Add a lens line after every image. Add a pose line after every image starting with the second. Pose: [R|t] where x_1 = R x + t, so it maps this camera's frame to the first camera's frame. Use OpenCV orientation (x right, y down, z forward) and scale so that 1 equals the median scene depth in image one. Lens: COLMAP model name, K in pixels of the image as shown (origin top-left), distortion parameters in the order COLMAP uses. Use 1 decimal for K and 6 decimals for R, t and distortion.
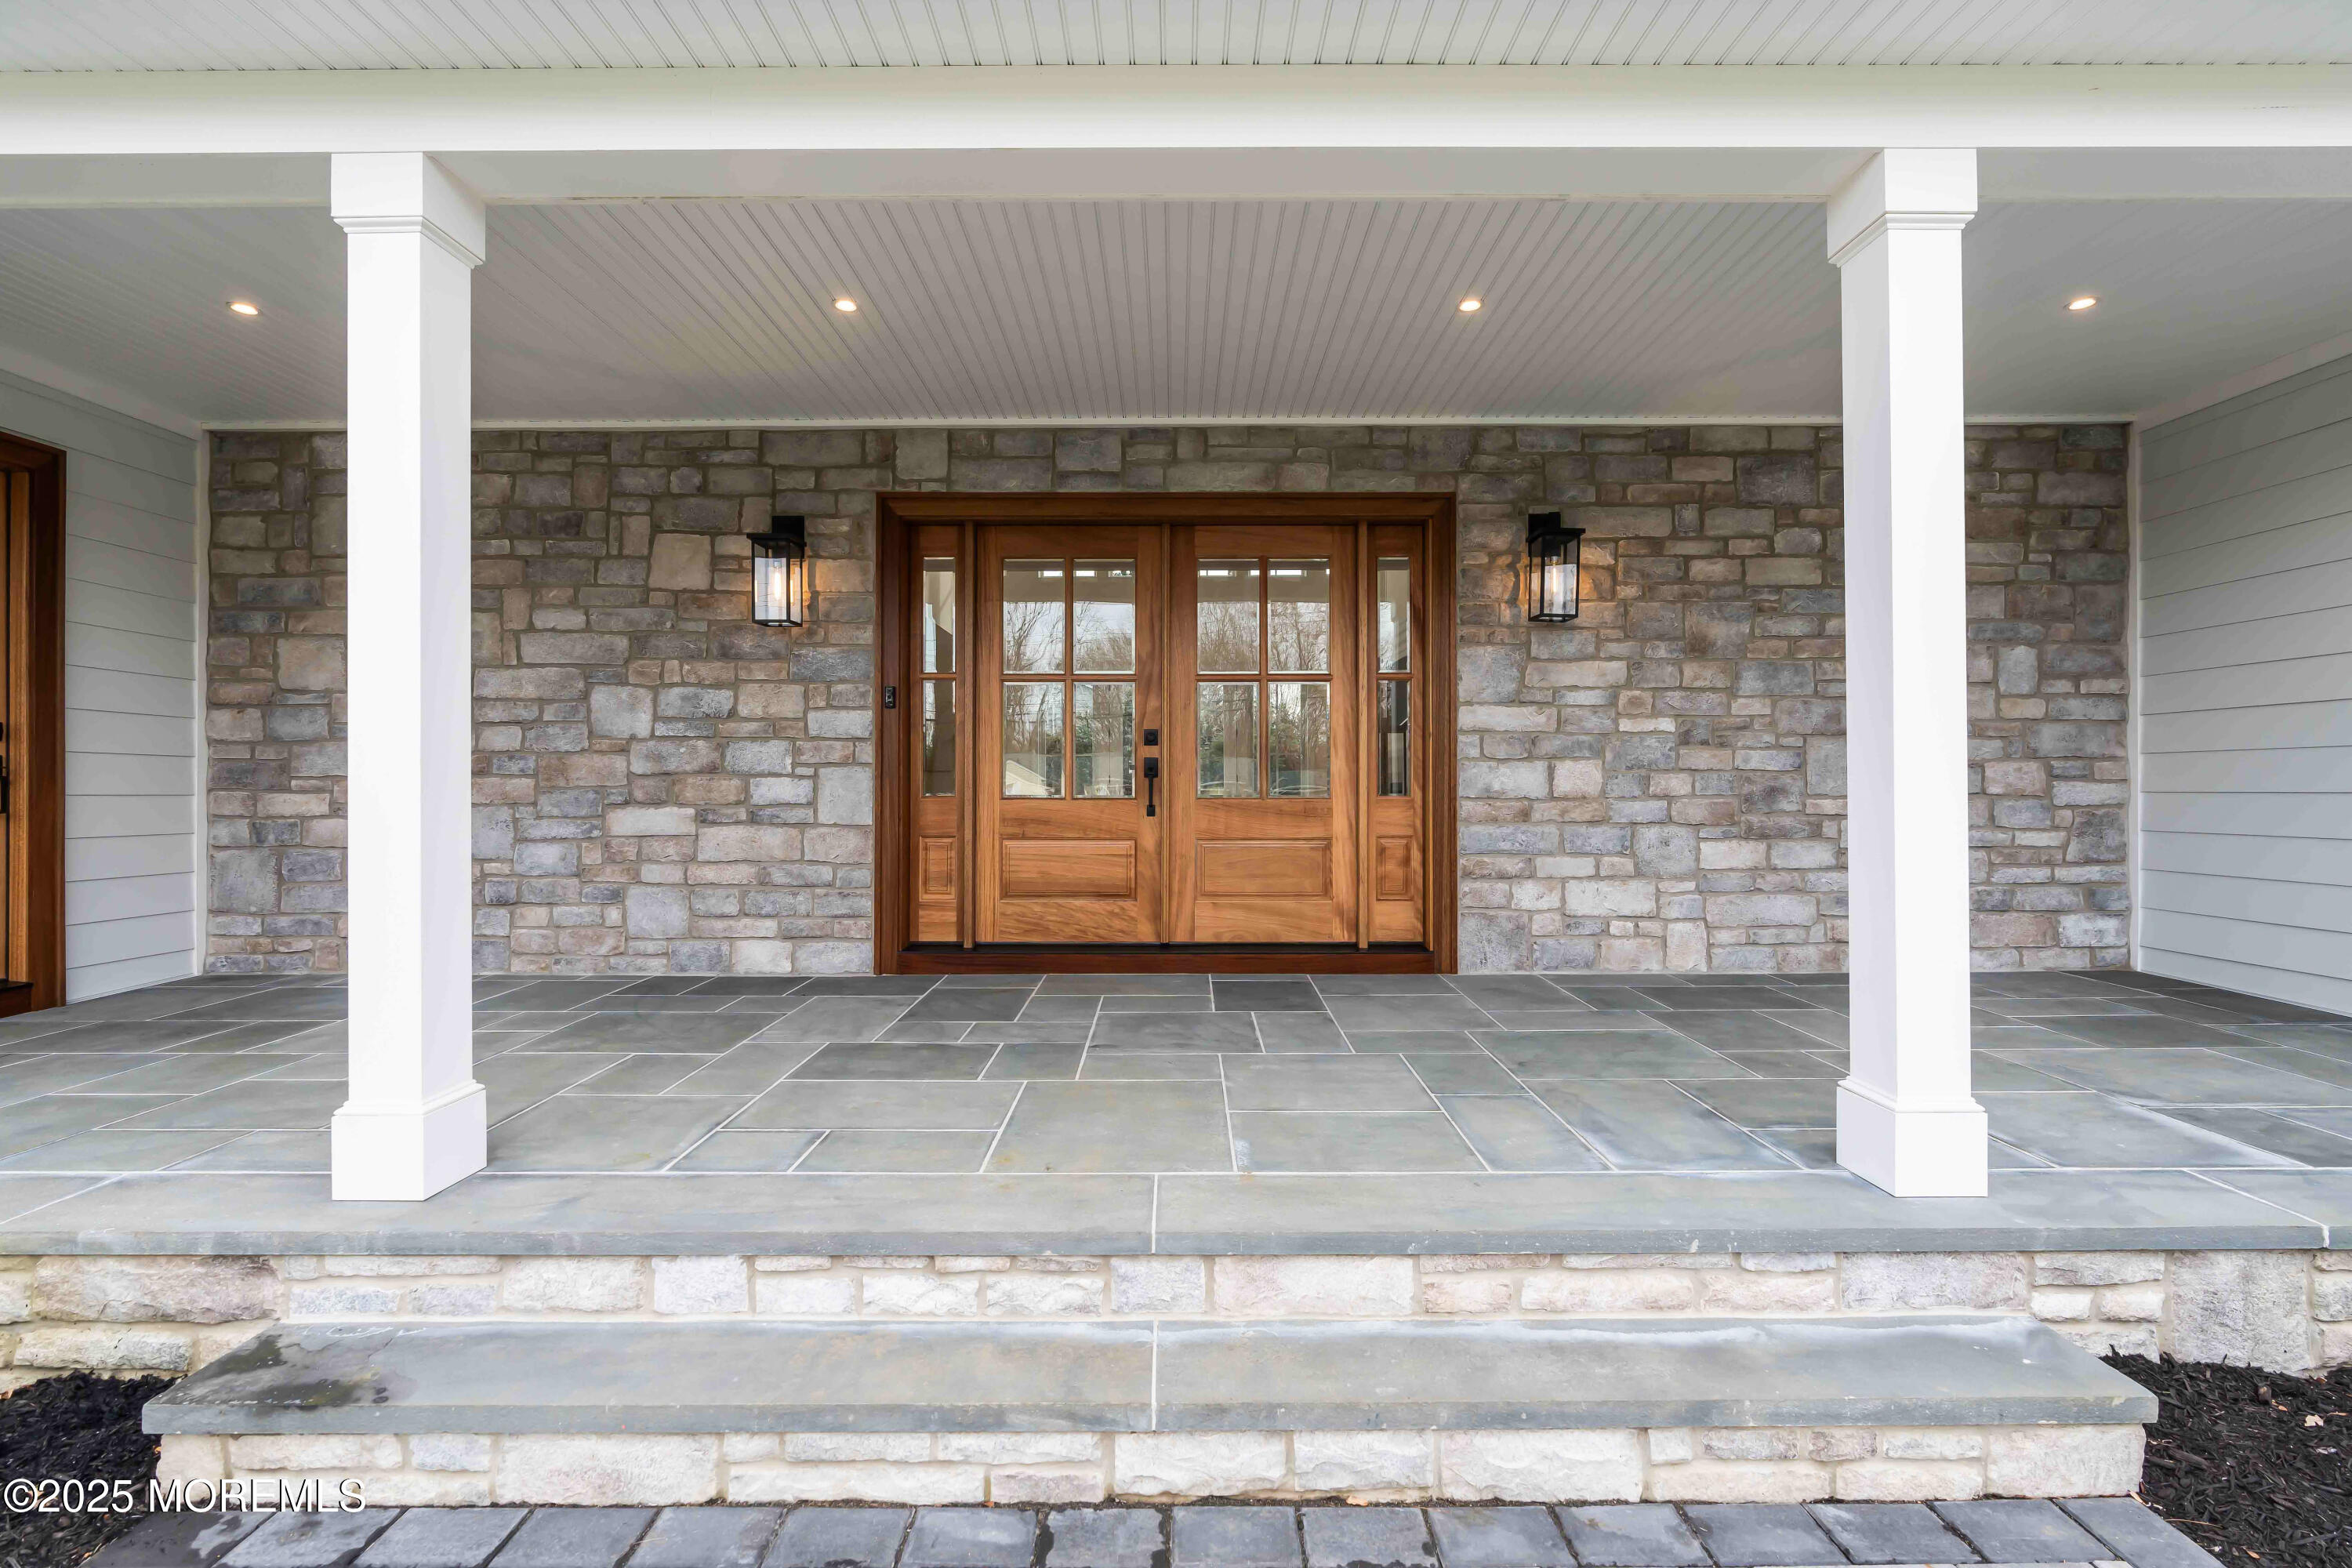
lens RADIAL K [[1051.9, 0, 1176.0], [0, 1051.9, 784.0], [0, 0, 1]] dist [-0.005907, 0.001132]
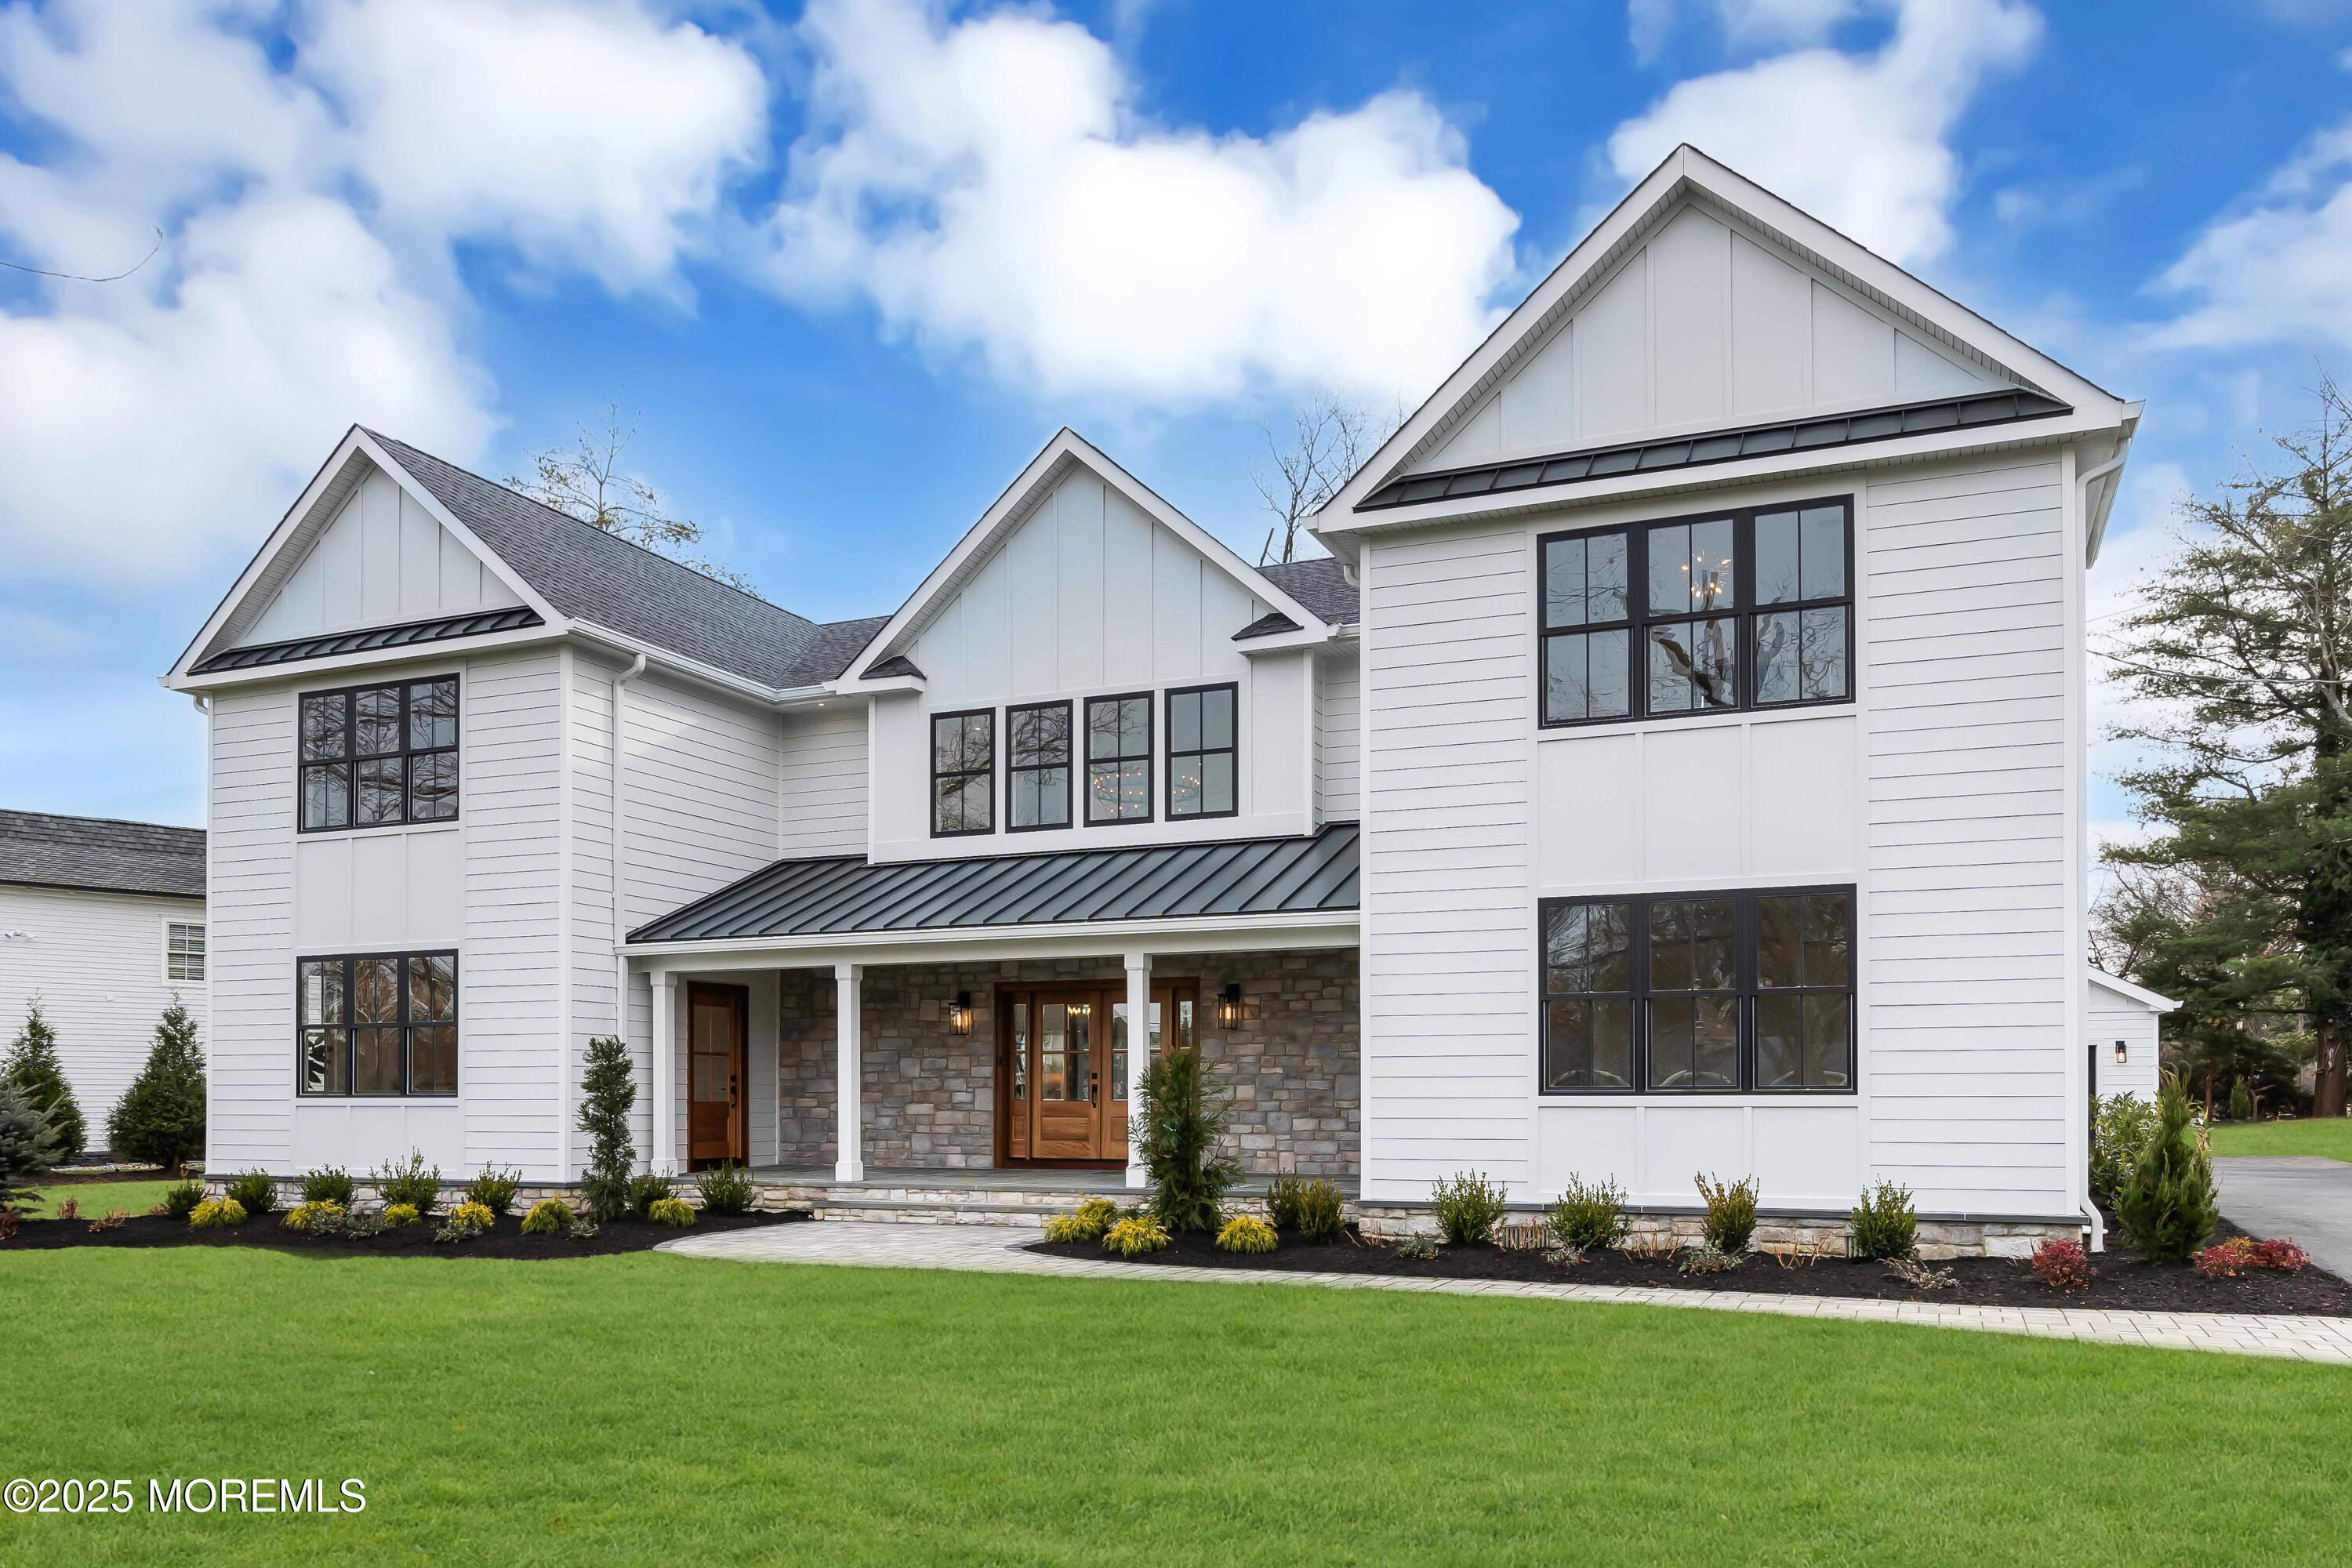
lens RADIAL K [[1714.1, 0, 1214.1], [0, 1714.1, 1074.5], [0, 0, 1]] dist [-0.005877, -0.000049]
pose [[0.923051, -0.004717, -0.384650, 1.841014], [0.001573, 0.999963, -0.008488, -0.013532], [0.384675, 0.007230, 0.923024, -2.691632]]
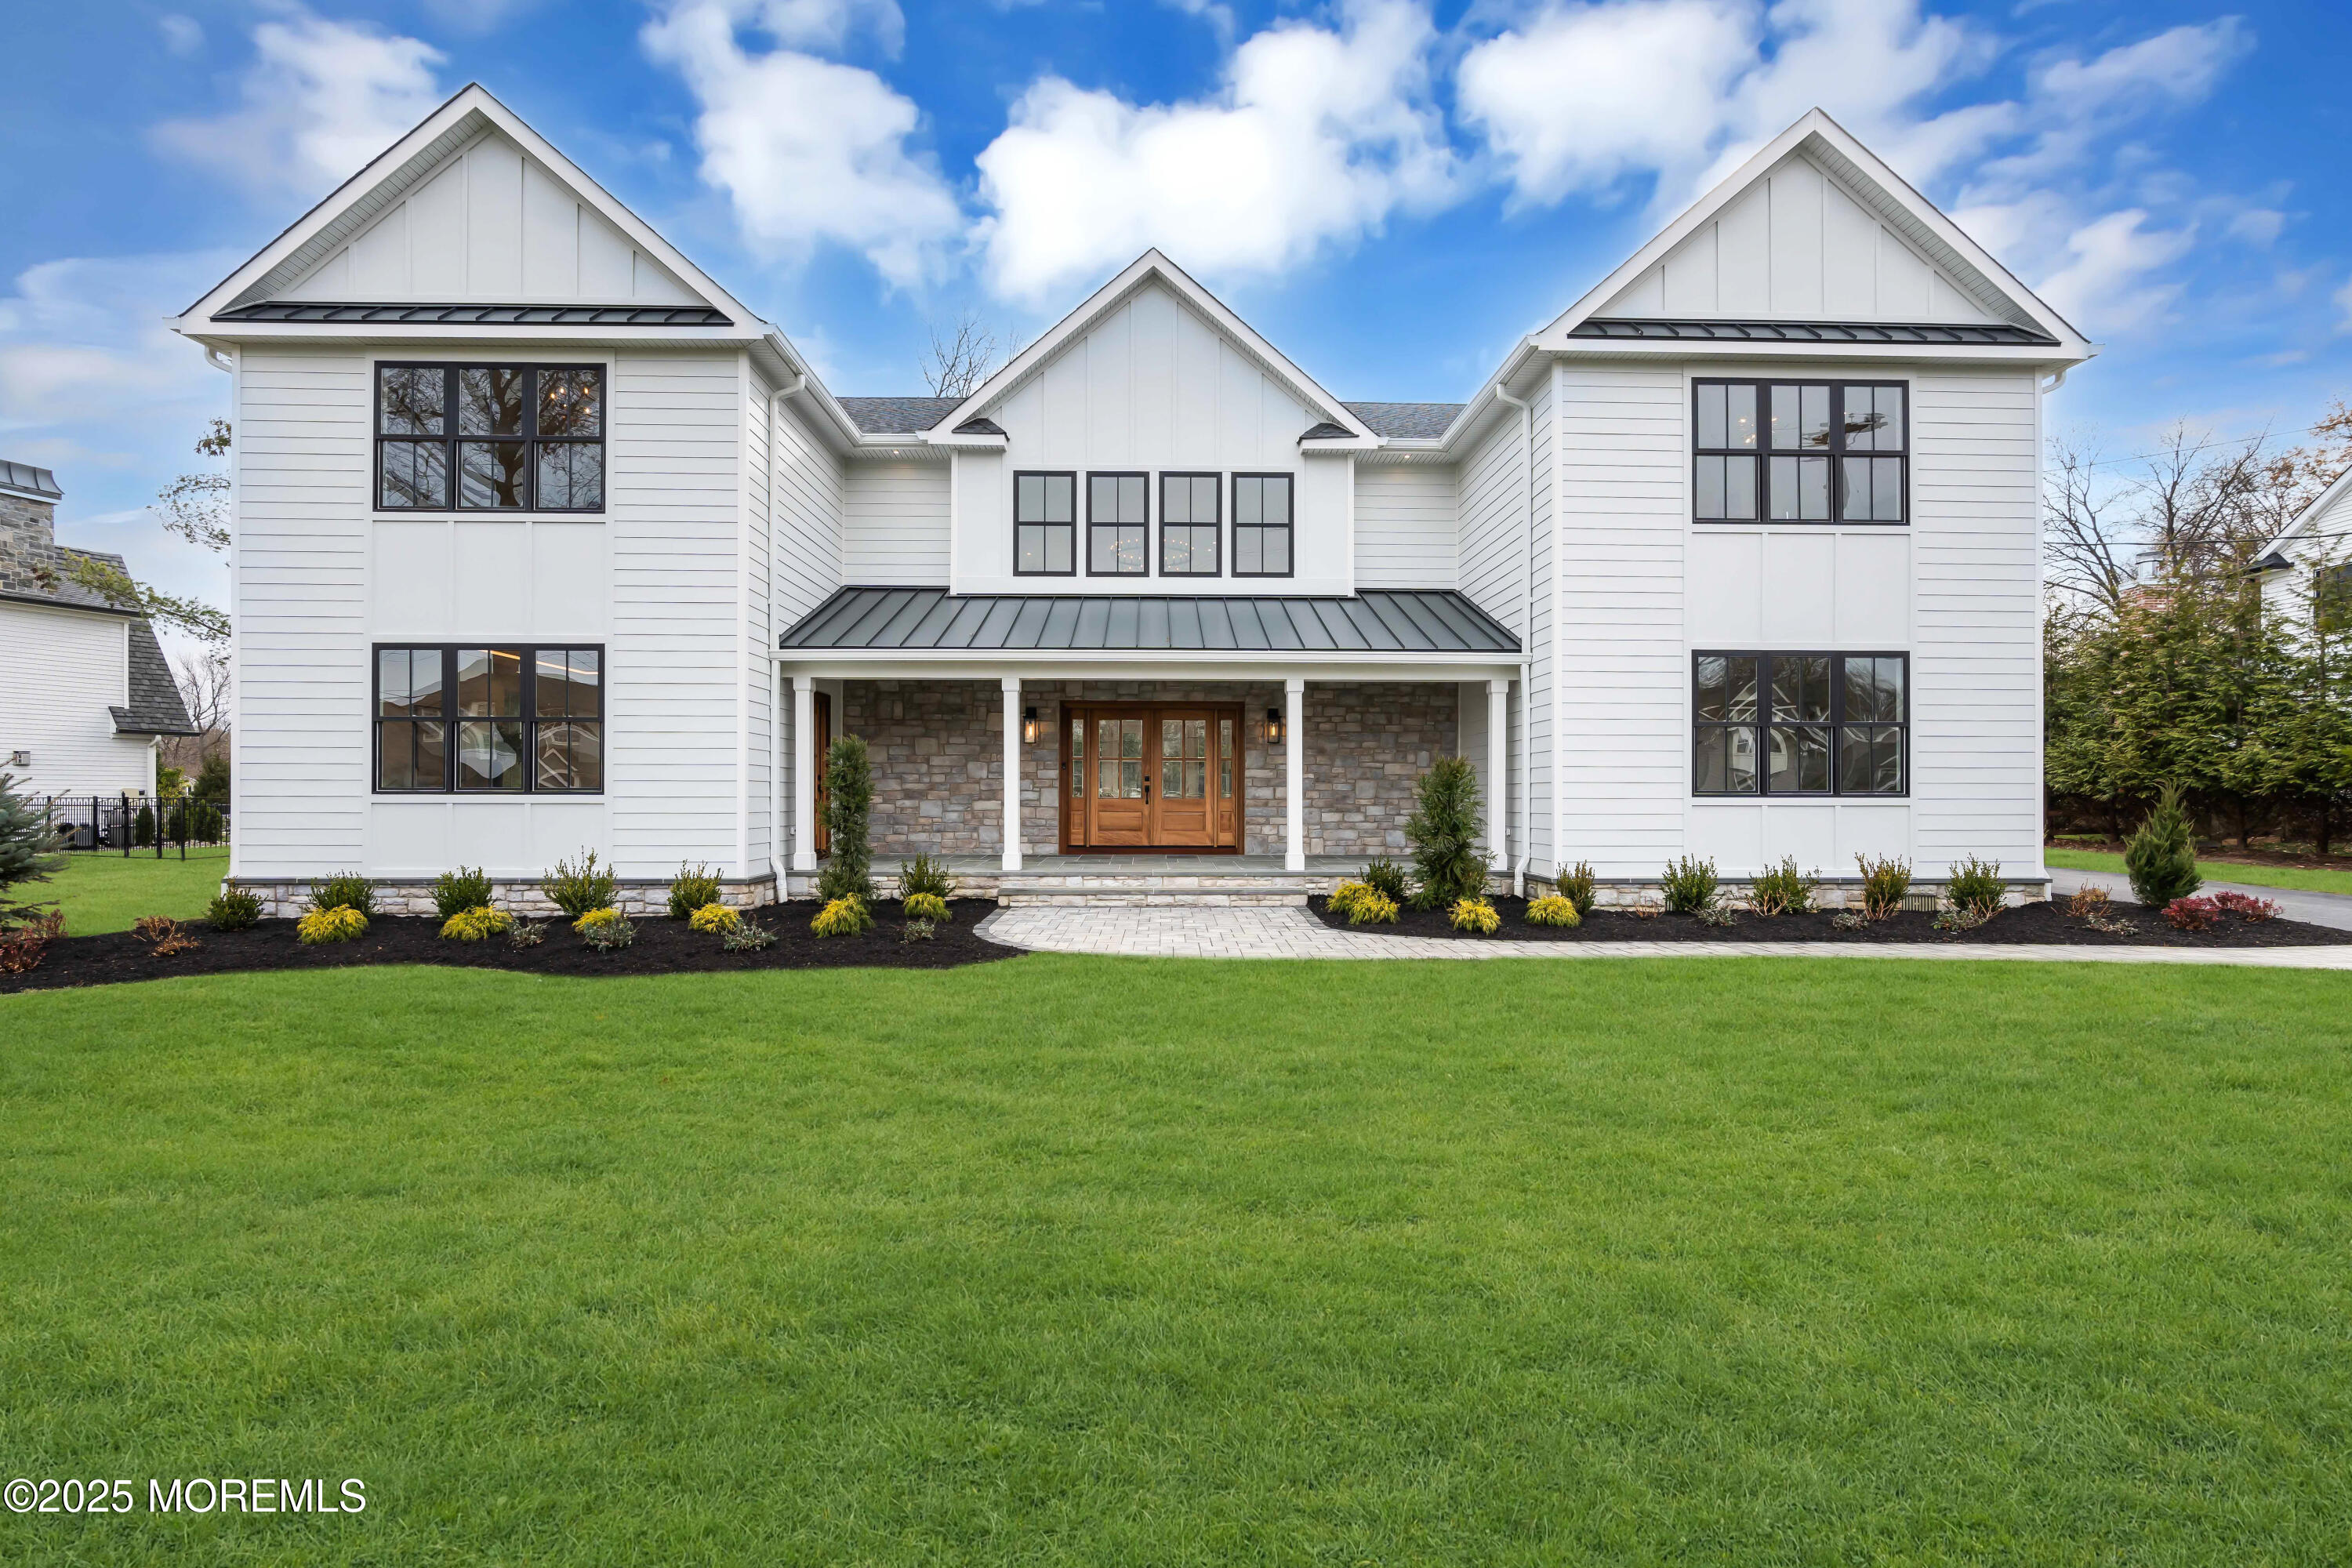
lens RADIAL K [[1061.9, 0, 1176.0], [0, 1061.9, 784.0], [0, 0, 1]] dist [-0.005442, 0.000953]
pose [[0.999659, 0.004192, 0.025763, -0.020113], [-0.004085, 0.999983, -0.004234, -0.016543], [-0.025780, 0.004127, 0.999659, -2.165479]]
